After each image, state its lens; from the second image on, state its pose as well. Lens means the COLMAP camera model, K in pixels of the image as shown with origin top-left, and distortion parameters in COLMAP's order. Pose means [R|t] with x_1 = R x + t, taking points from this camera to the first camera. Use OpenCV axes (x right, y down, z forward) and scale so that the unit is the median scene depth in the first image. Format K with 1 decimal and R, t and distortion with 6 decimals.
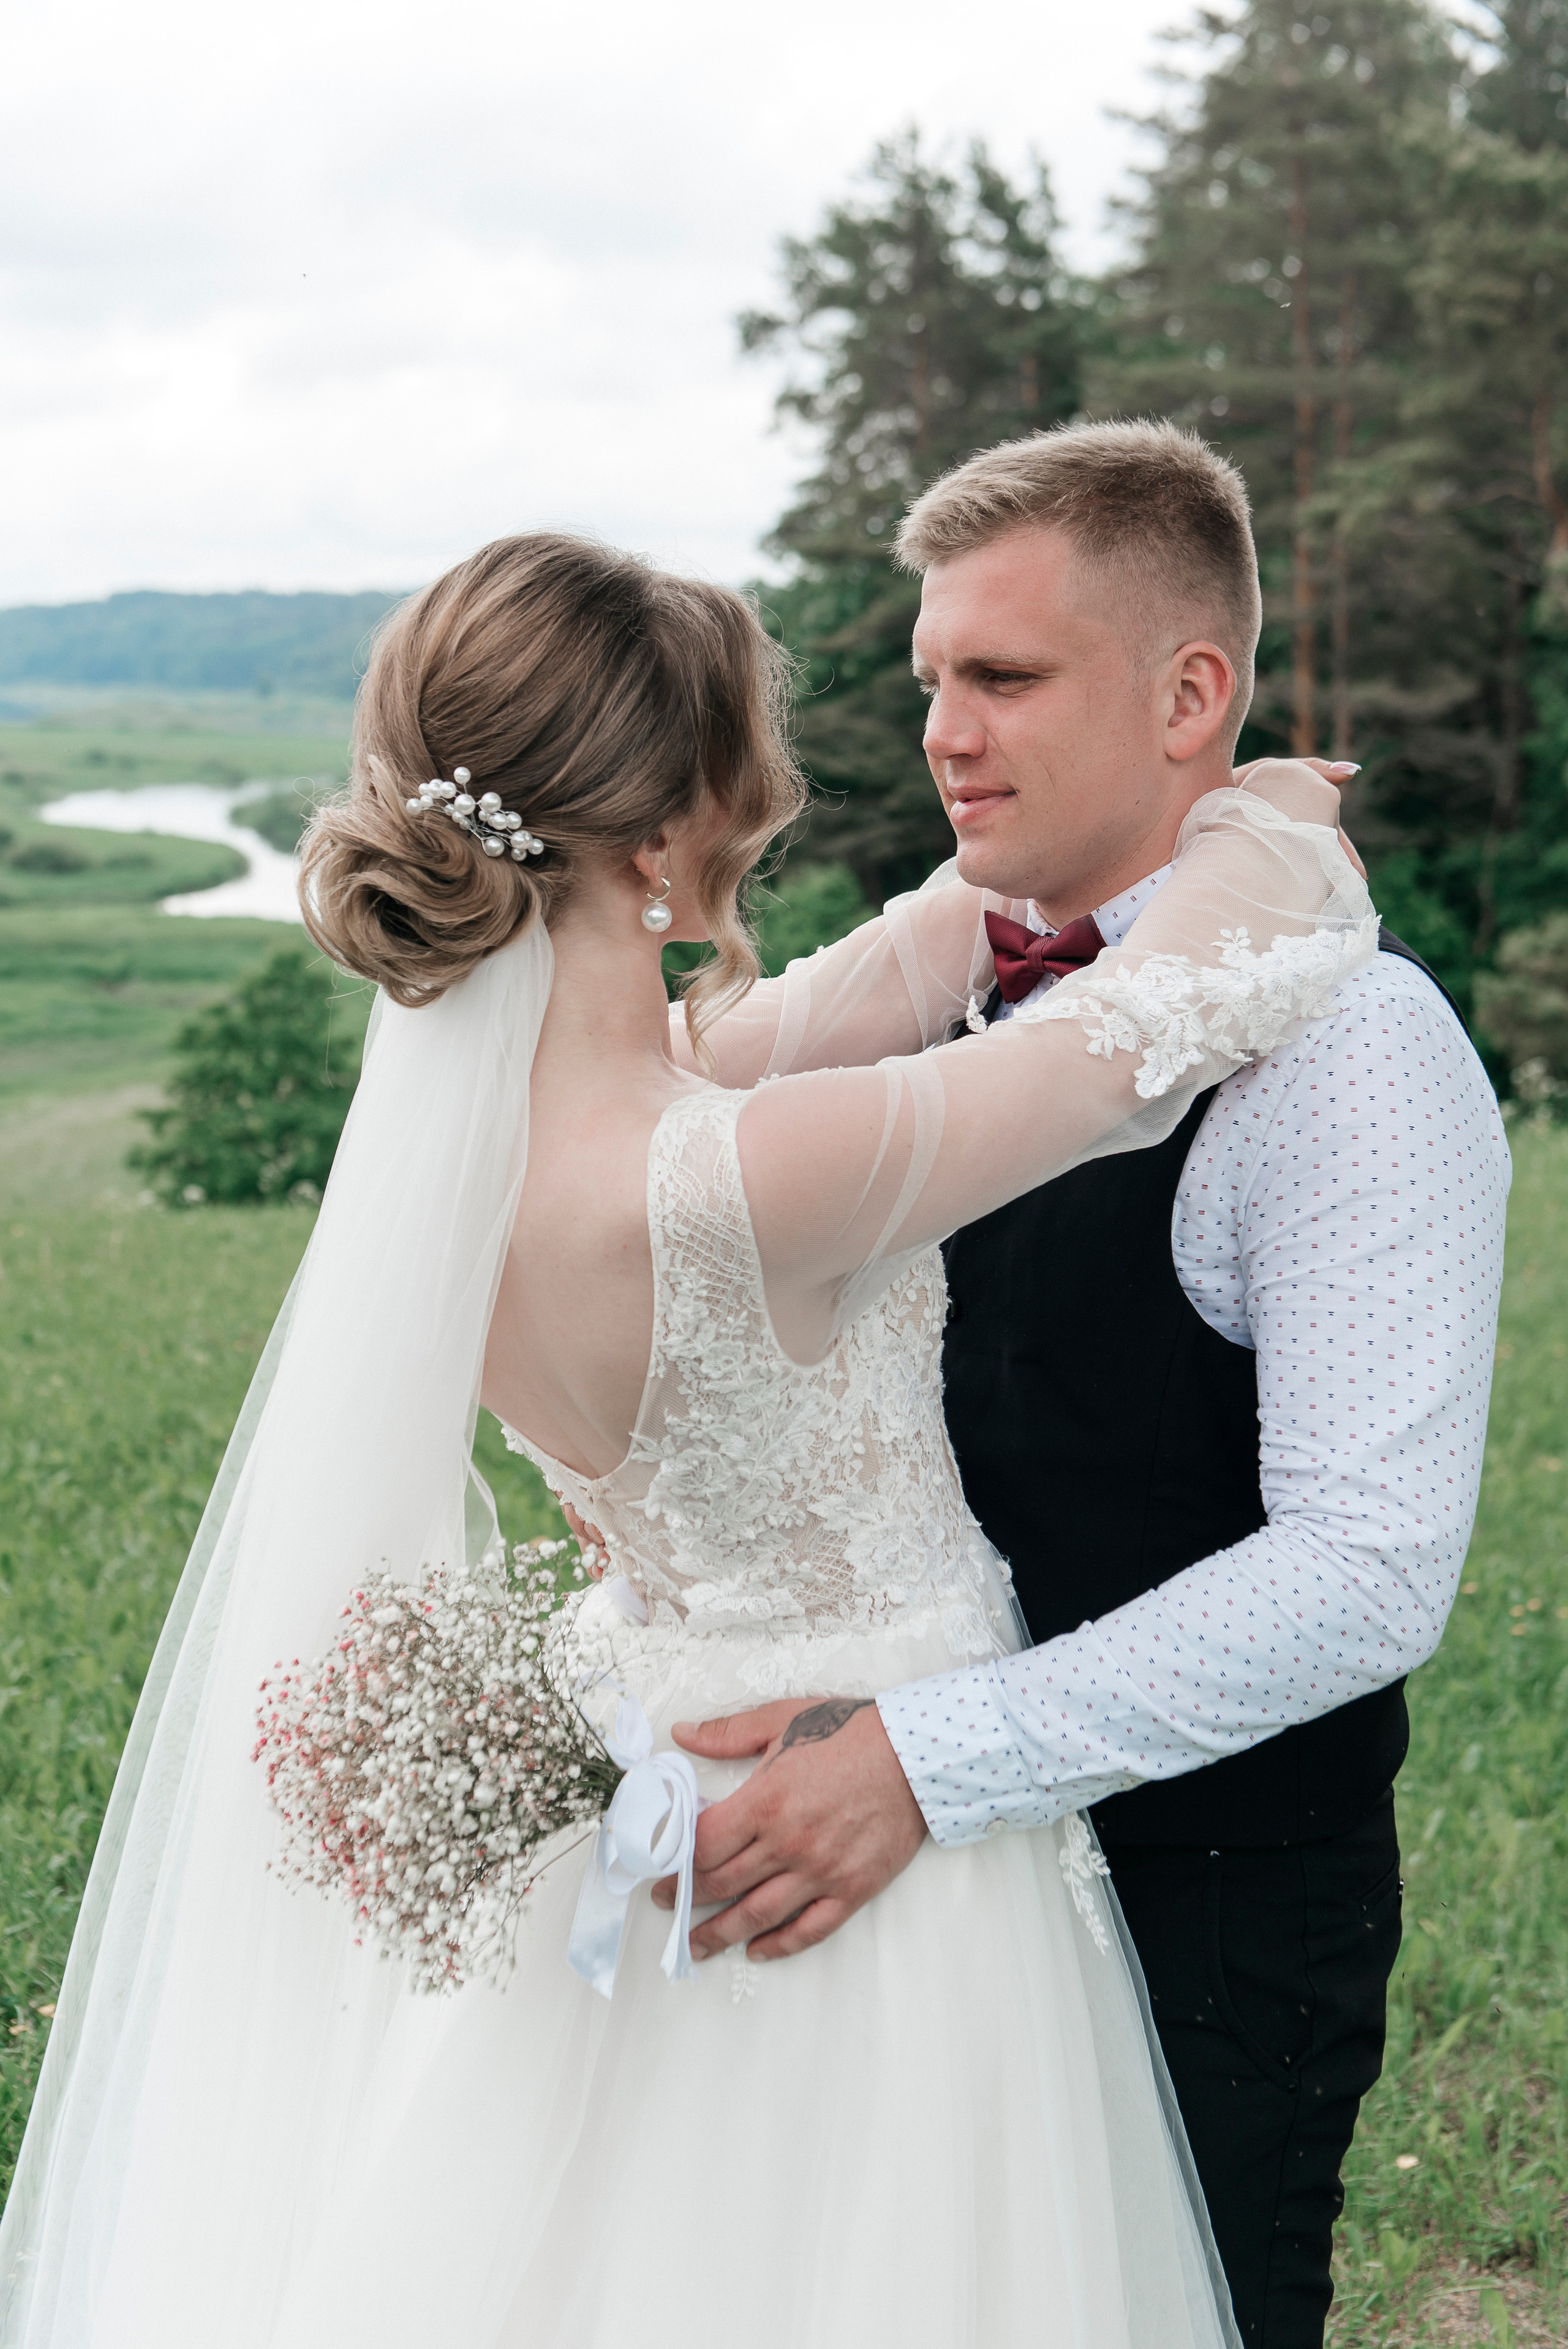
lens RADIAL K [[3471.7, 0, 780.9], [0, 3471.7, 1161.7], [0, 0, 1]] dist [-0.028710, 0.000000]
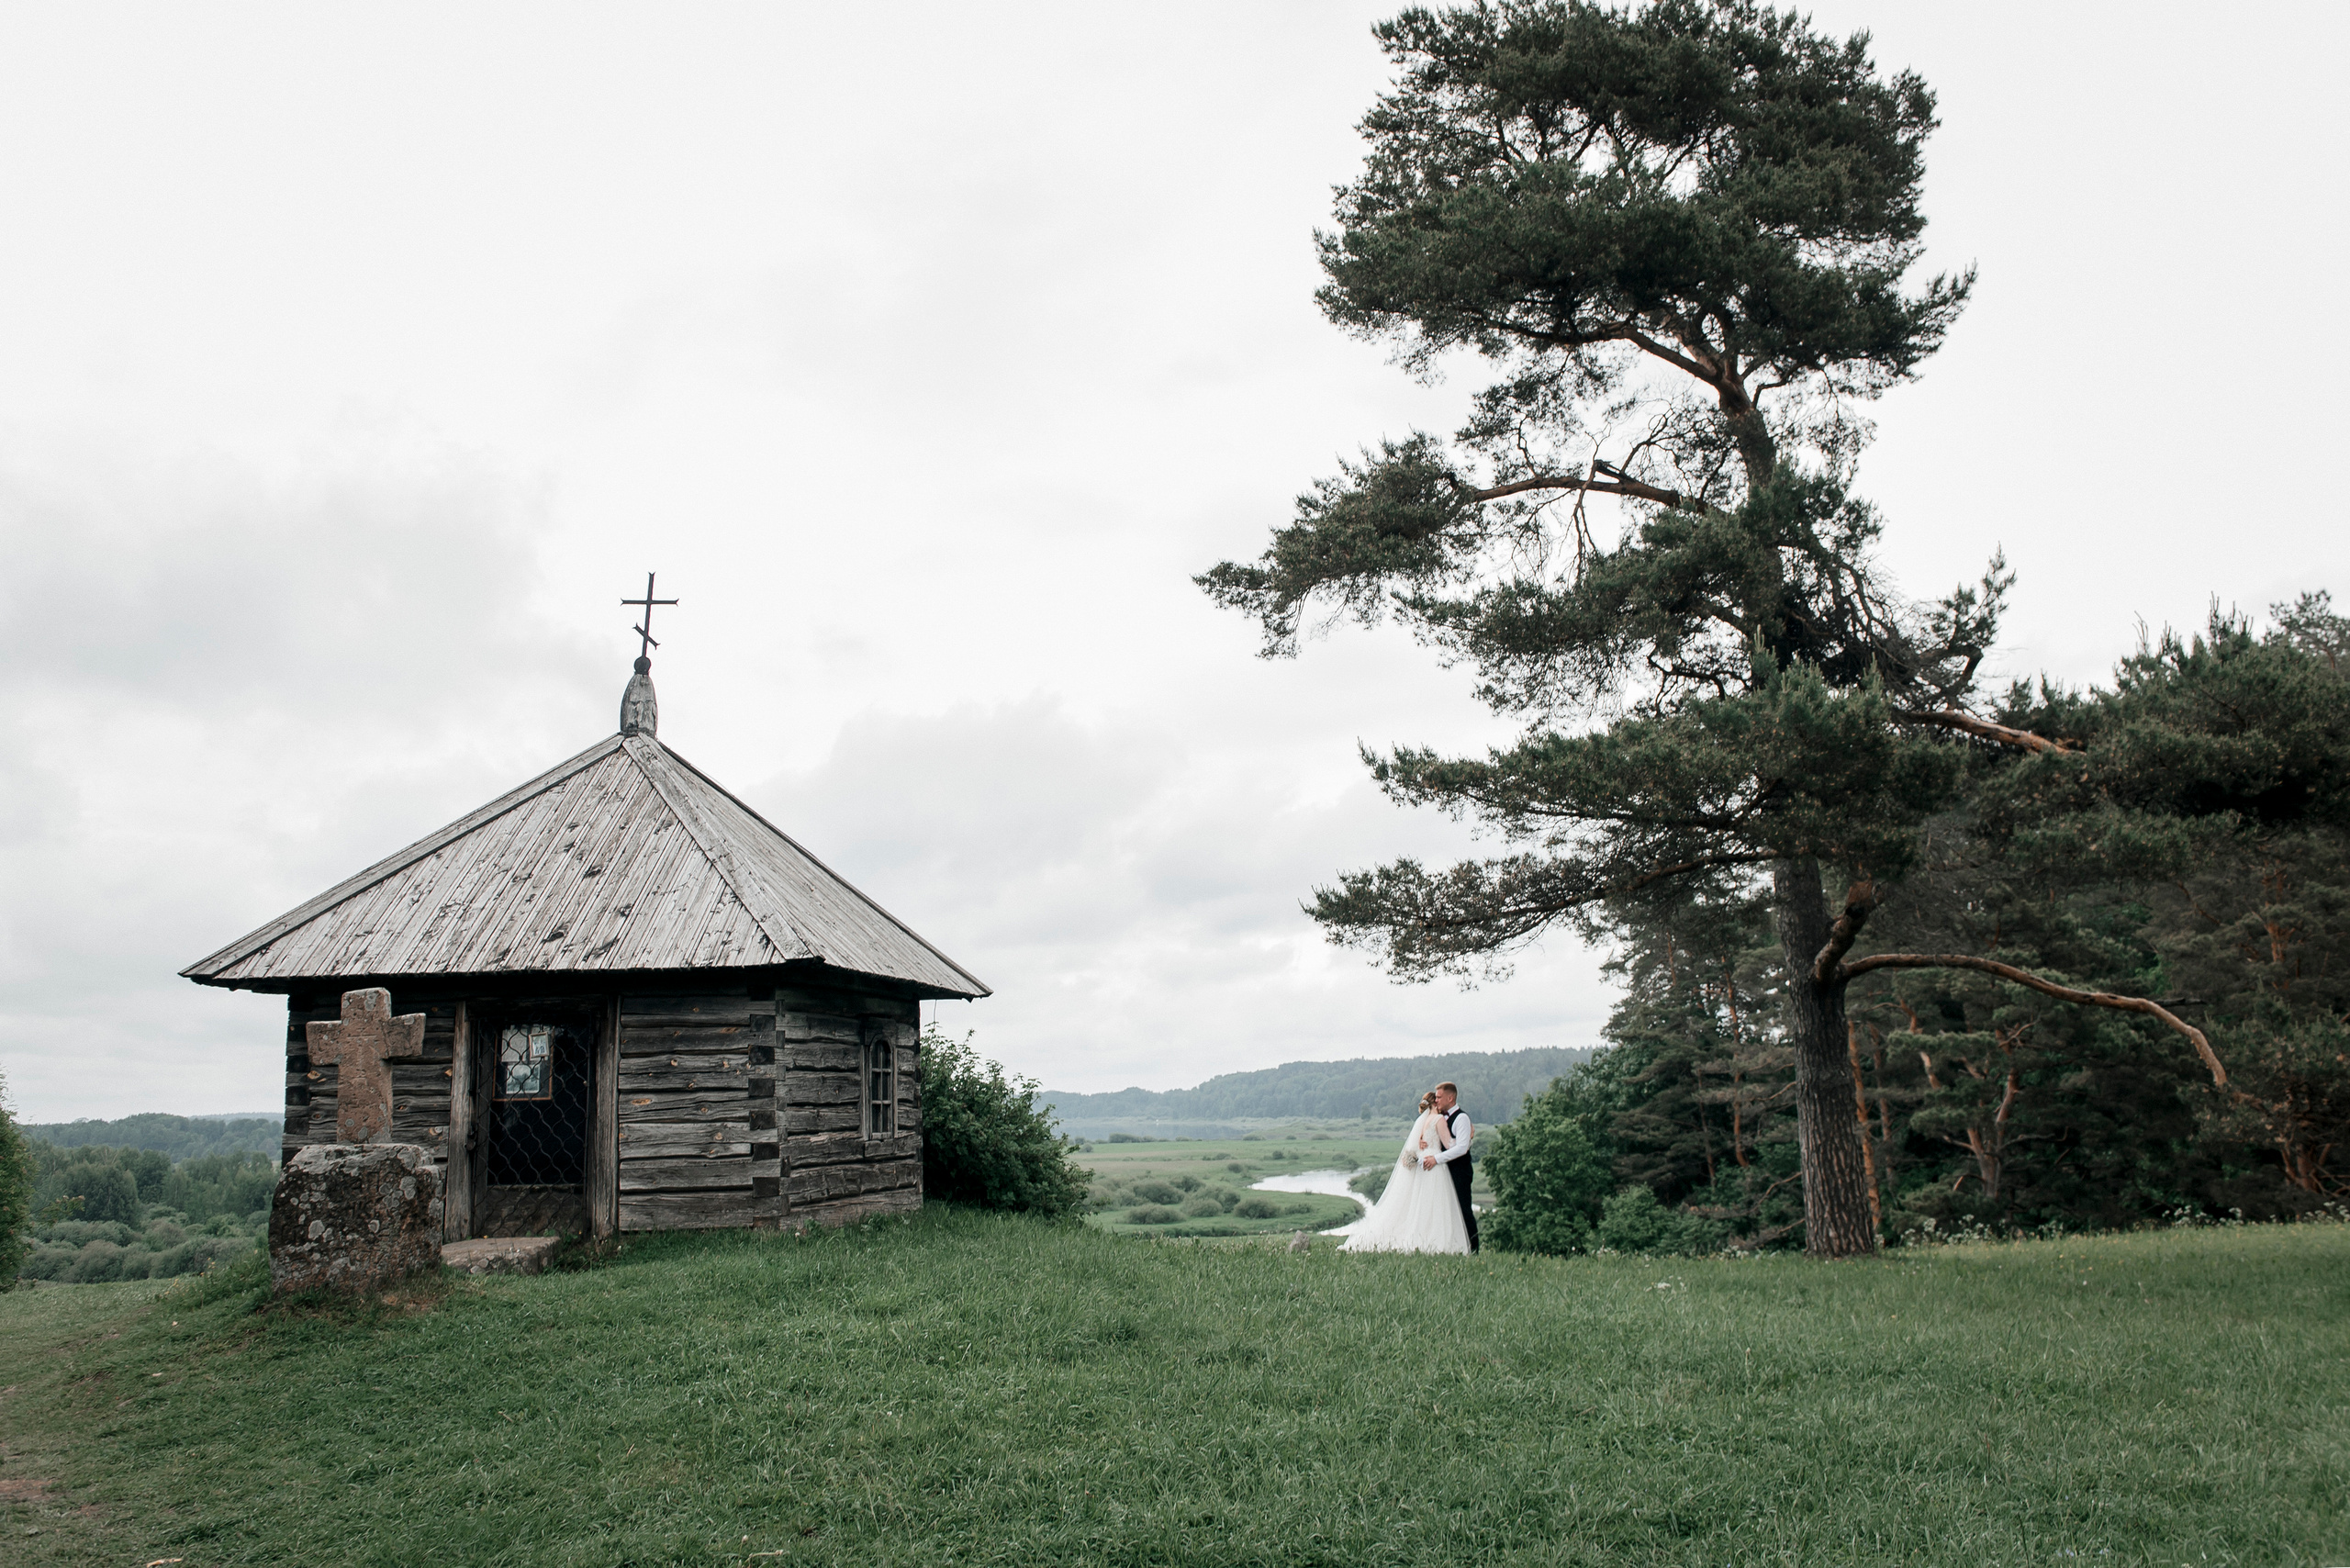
lens RADIAL K [[1906.1, 0, 1170.7], [0, 1906.1, 776.5], [0, 0, 1]] dist [0.006066, 0.000190]
pose [[0.968750, -0.083160, -0.233683, 0.026475], [0.007870, 0.951953, -0.306142, 0.028812], [0.247914, 0.294736, 0.922859, -0.198167]]
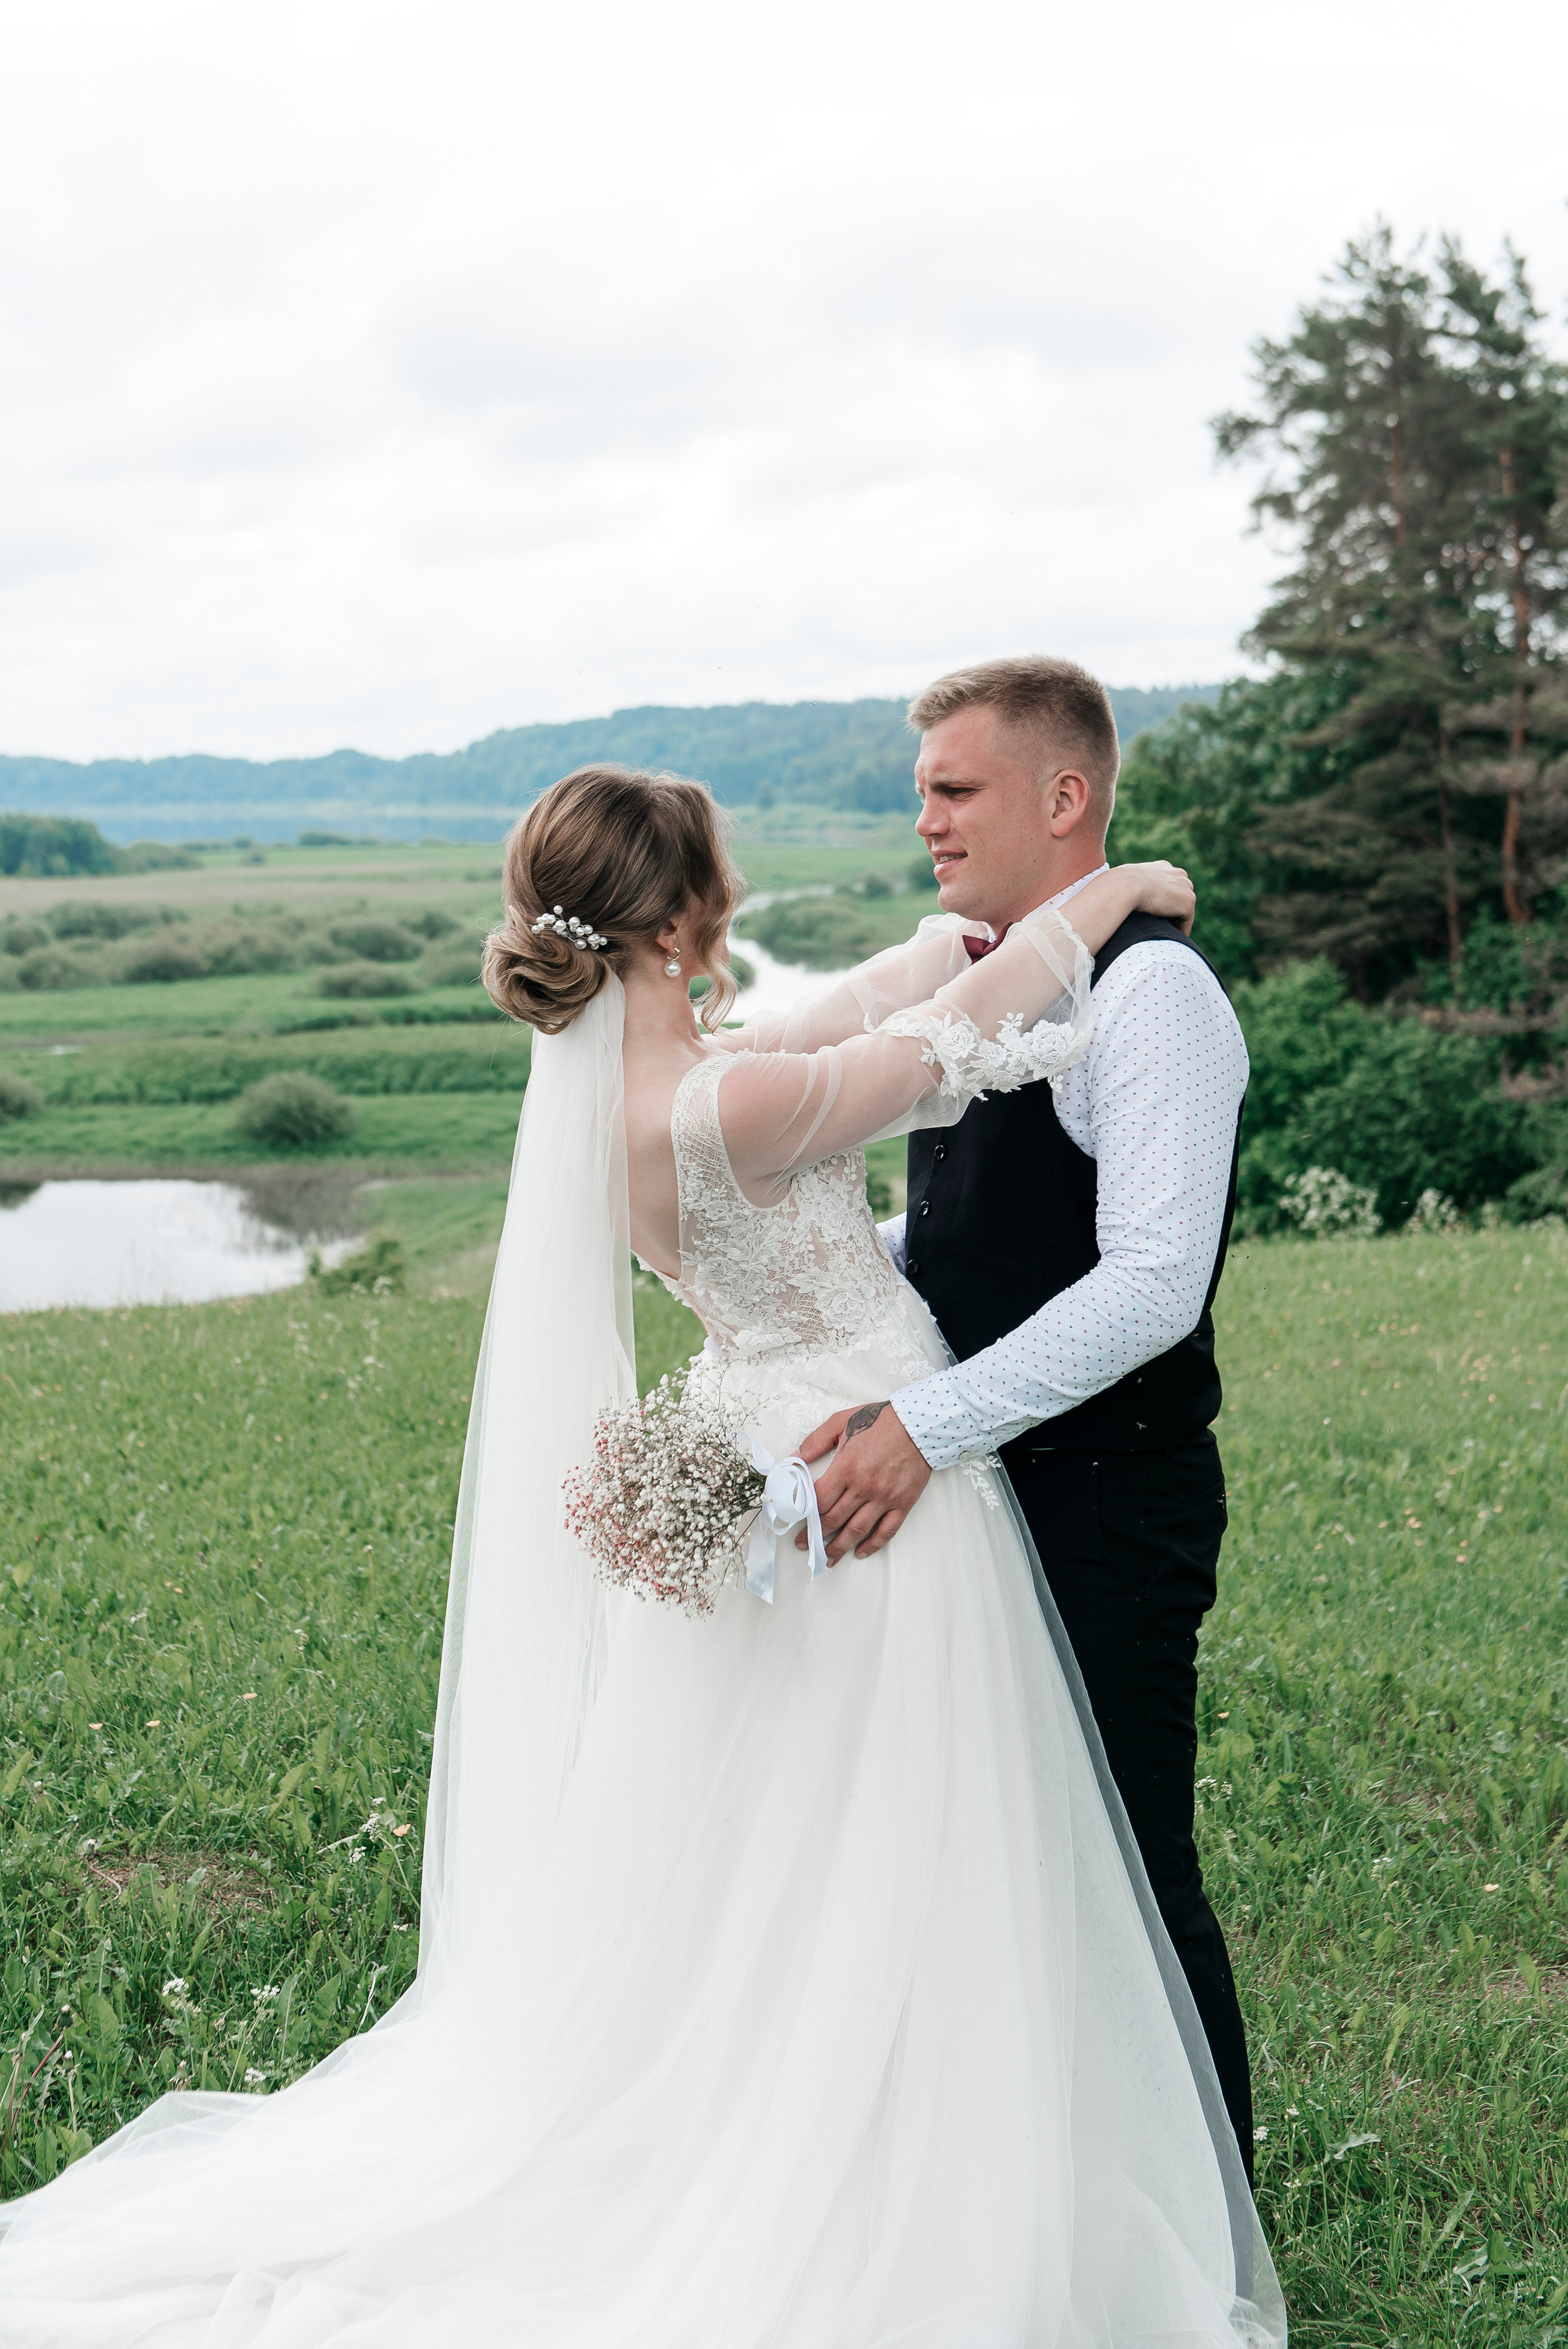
lens RADIAL K [[3471.7, 0, 784.3], [0, 3471.7, 1173.1], [0, 0, 1]] dist [-0.028710, 0.000000]
pose [[0.989515, -0.016730, -0.143456, 0.005262], [0.012974, 0.999549, -0.027080, 0.002319], [0.143844, 0.024935, 0.989286, -0.017404]]
